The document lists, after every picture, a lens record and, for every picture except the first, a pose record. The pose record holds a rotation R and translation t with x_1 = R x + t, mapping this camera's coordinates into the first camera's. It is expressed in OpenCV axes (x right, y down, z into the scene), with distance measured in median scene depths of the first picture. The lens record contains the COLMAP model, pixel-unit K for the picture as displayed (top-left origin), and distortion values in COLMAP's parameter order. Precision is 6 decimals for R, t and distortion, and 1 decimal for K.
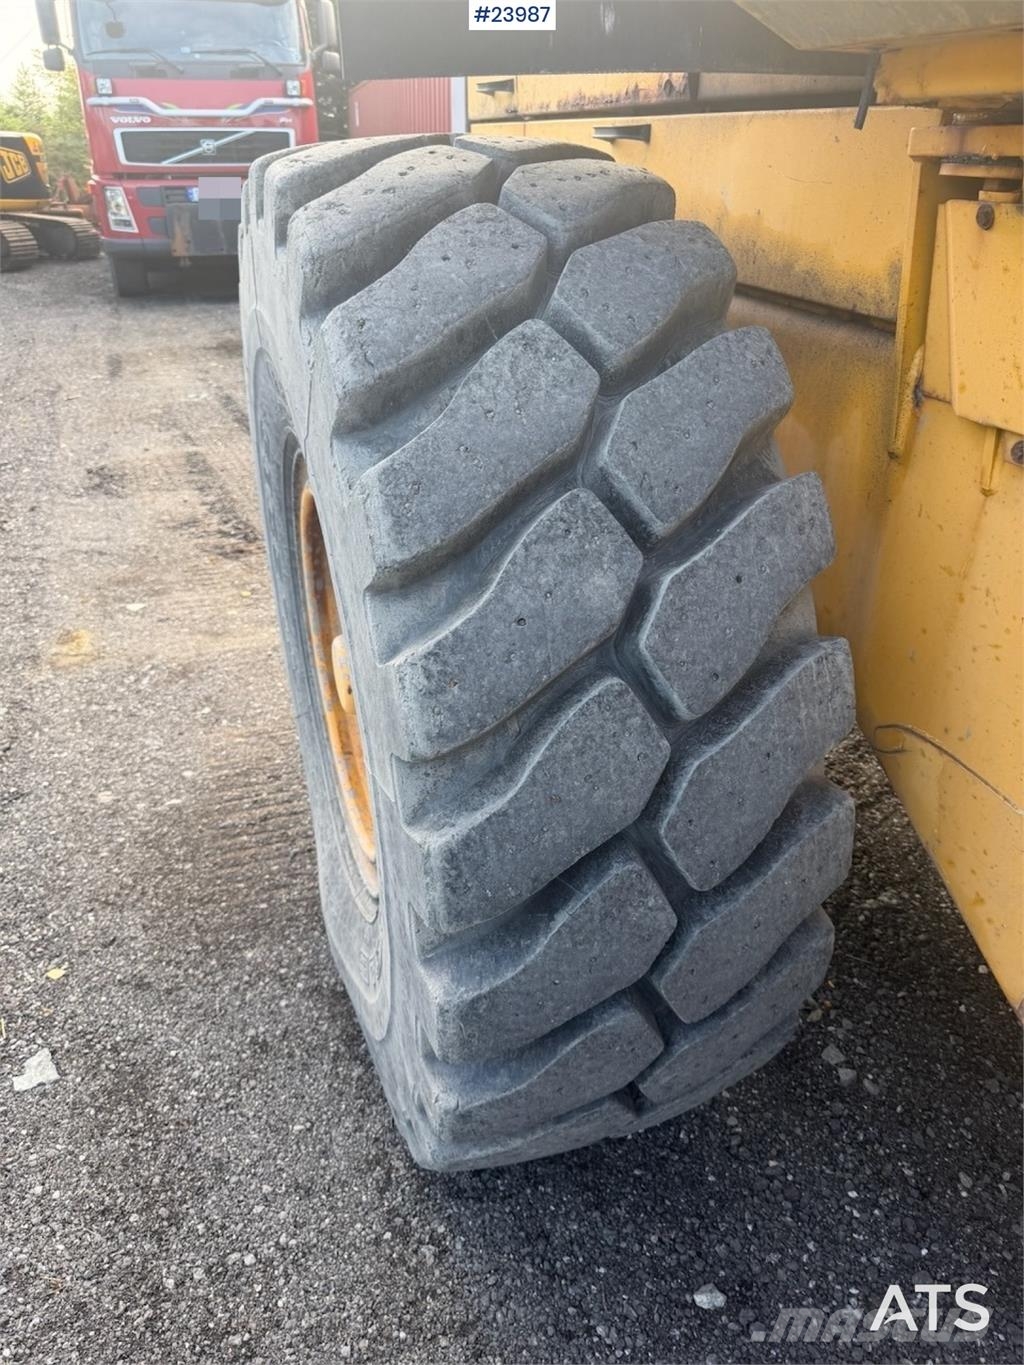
lens RADIAL K [[975.7, 0, 509.3], [0, 975.7, 679.8], [0, 0, 1]] dist [0.056776, -0.070439]
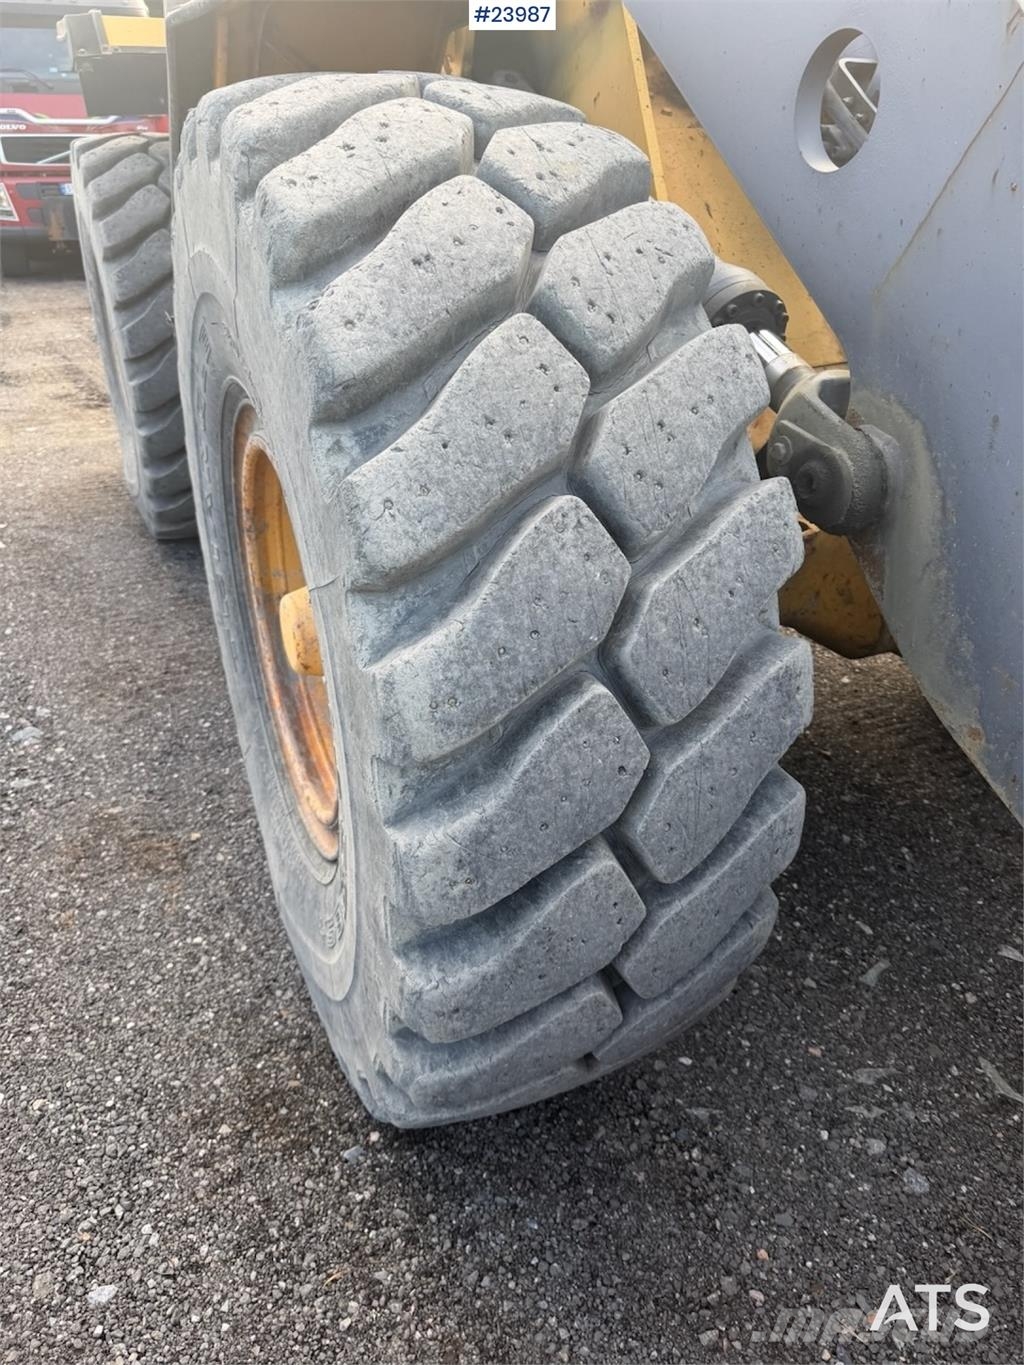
lens RADIAL K [[987.2, 0, 520.4], [0, 987.2, 685.0], [0, 0, 1]] dist [0.010742, -0.008998]
pose [[0.994325, -0.043972, 0.096876, 0.119756], [0.044620, 0.998994, -0.004532, 0.194347], [-0.096579, 0.008829, 0.995286, -0.341852]]
